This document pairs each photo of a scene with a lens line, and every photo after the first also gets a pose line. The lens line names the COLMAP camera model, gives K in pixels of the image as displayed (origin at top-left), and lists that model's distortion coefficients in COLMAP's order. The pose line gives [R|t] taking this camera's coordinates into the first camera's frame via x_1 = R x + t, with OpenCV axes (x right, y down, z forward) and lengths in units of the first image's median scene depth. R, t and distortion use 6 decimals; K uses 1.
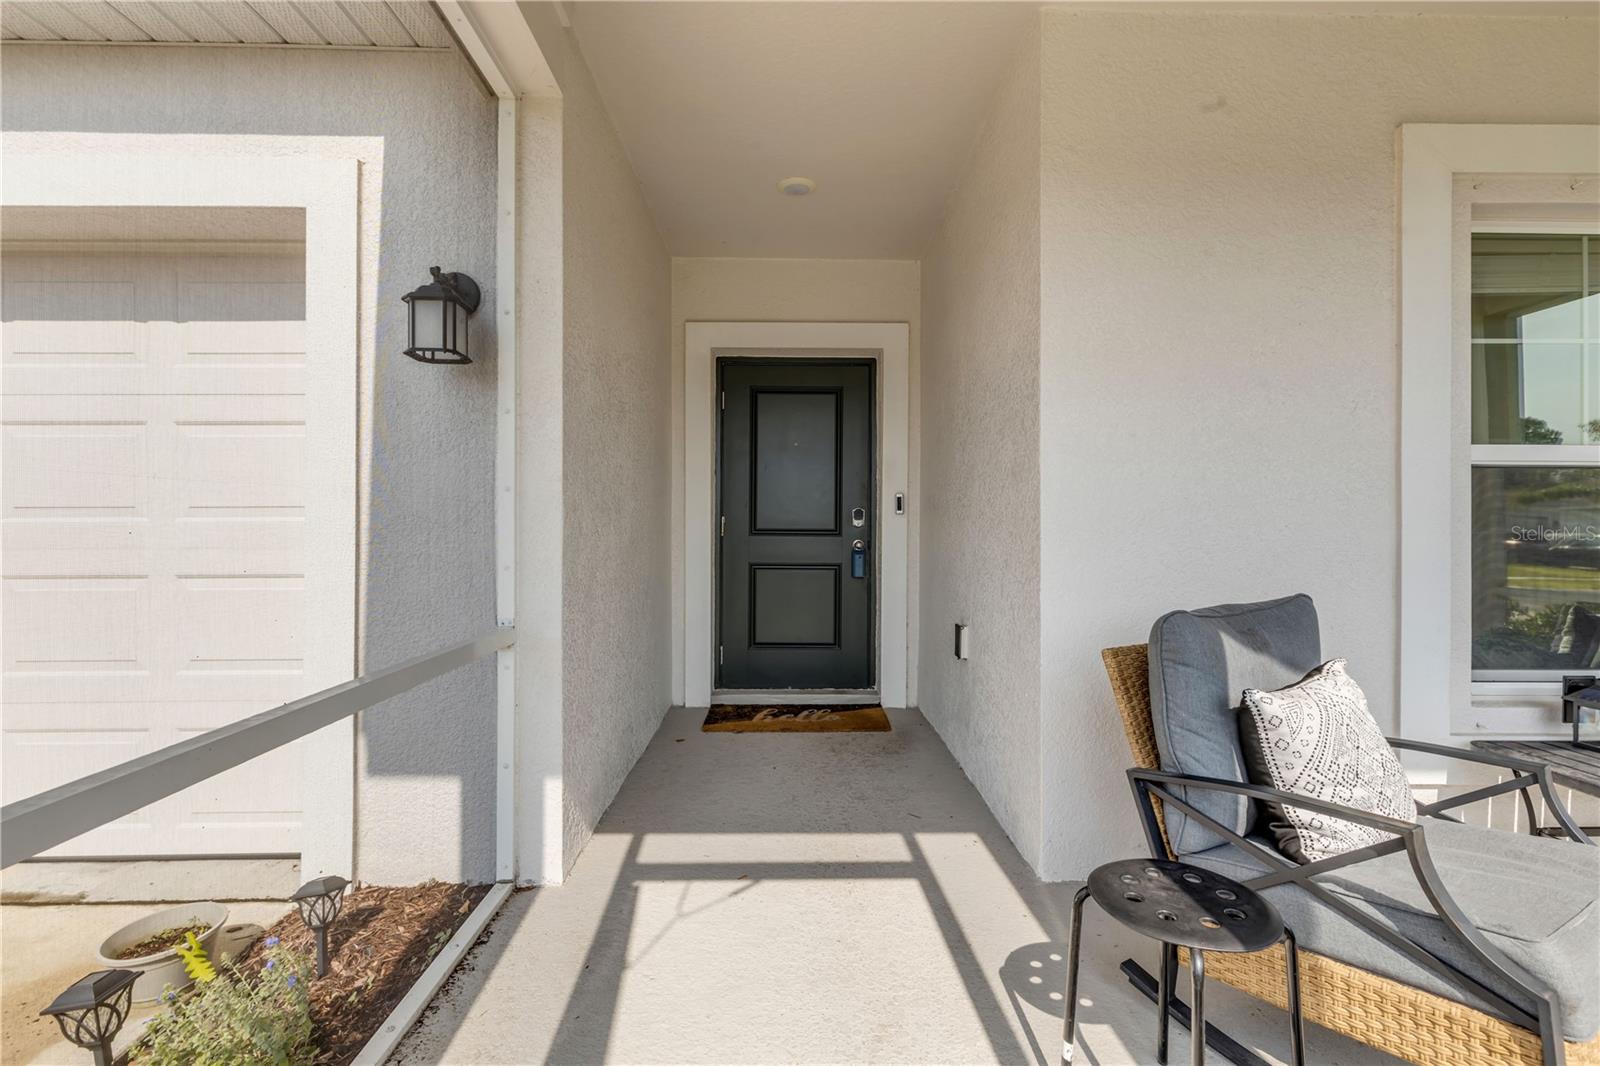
lens RADIAL K [[723.8, 0, 800.0], [0, 723.8, 533.0], [0, 0, 1]] dist [0.004197, 0.001567]
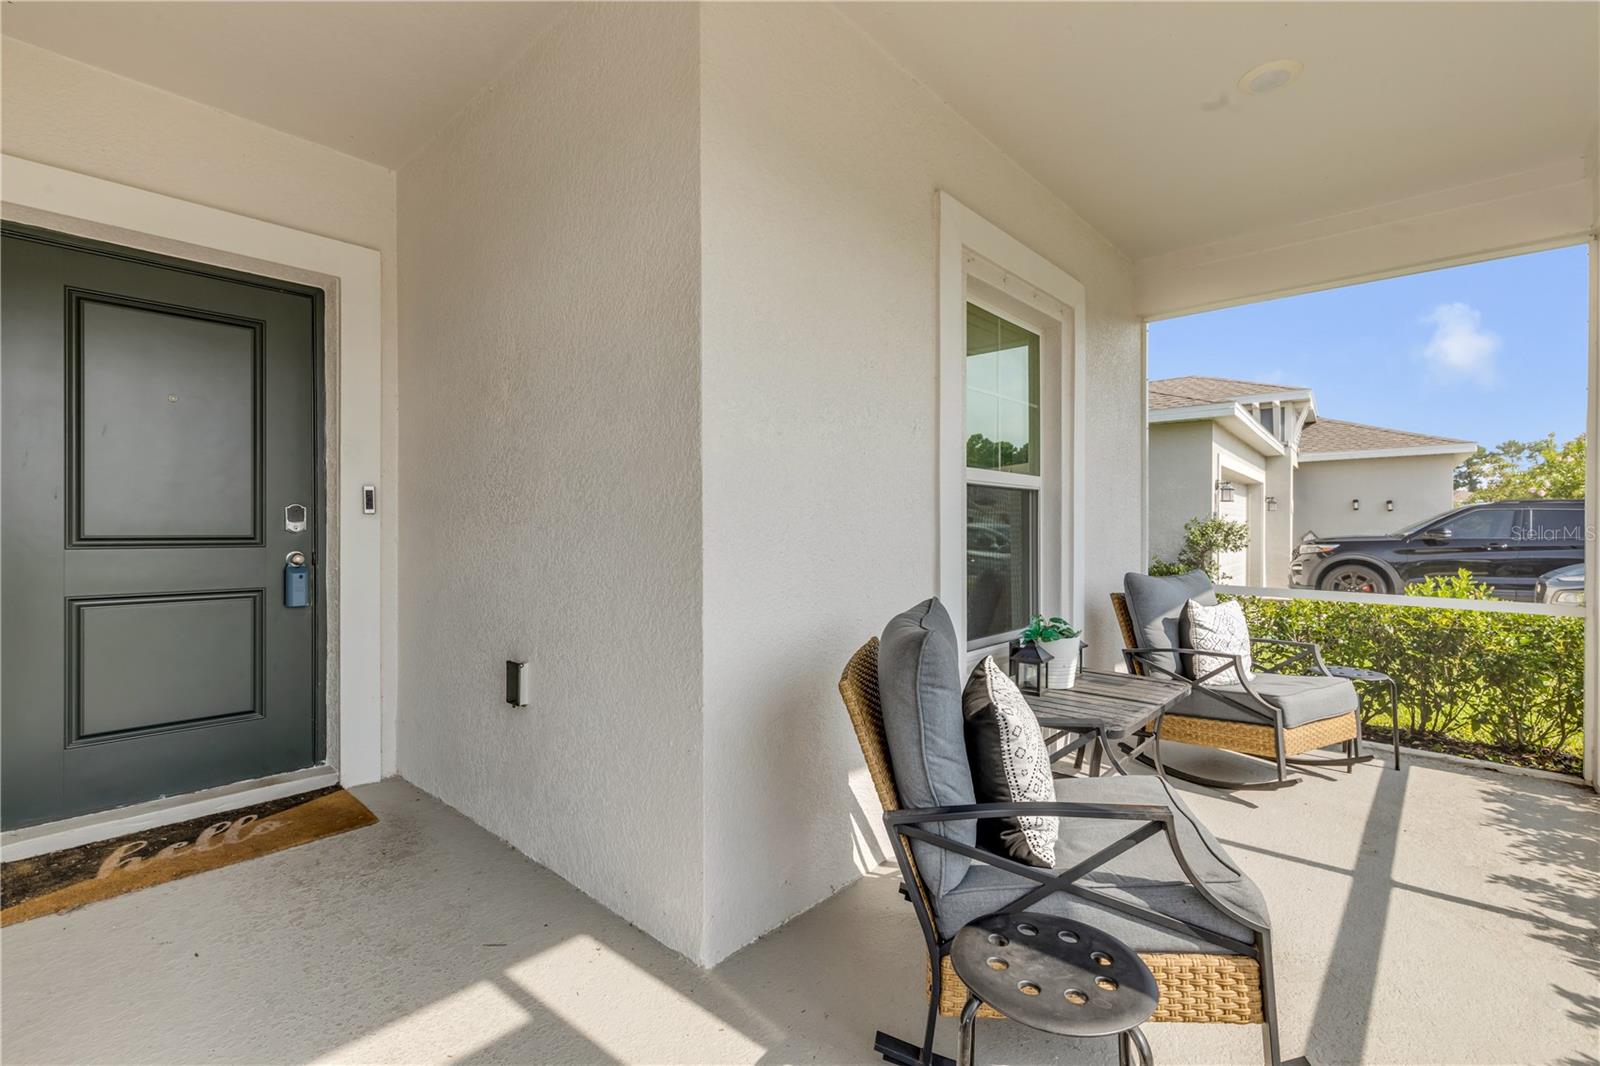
lens RADIAL K [[723.8, 0, 800.0], [0, 723.8, 533.0], [0, 0, 1]] dist [0.004197, 0.001567]
pose [[0.678666, -0.006594, 0.734417, -0.133943], [0.006292, 0.999975, 0.003164, -0.009081], [-0.734420, 0.002474, 0.678691, 0.258588]]
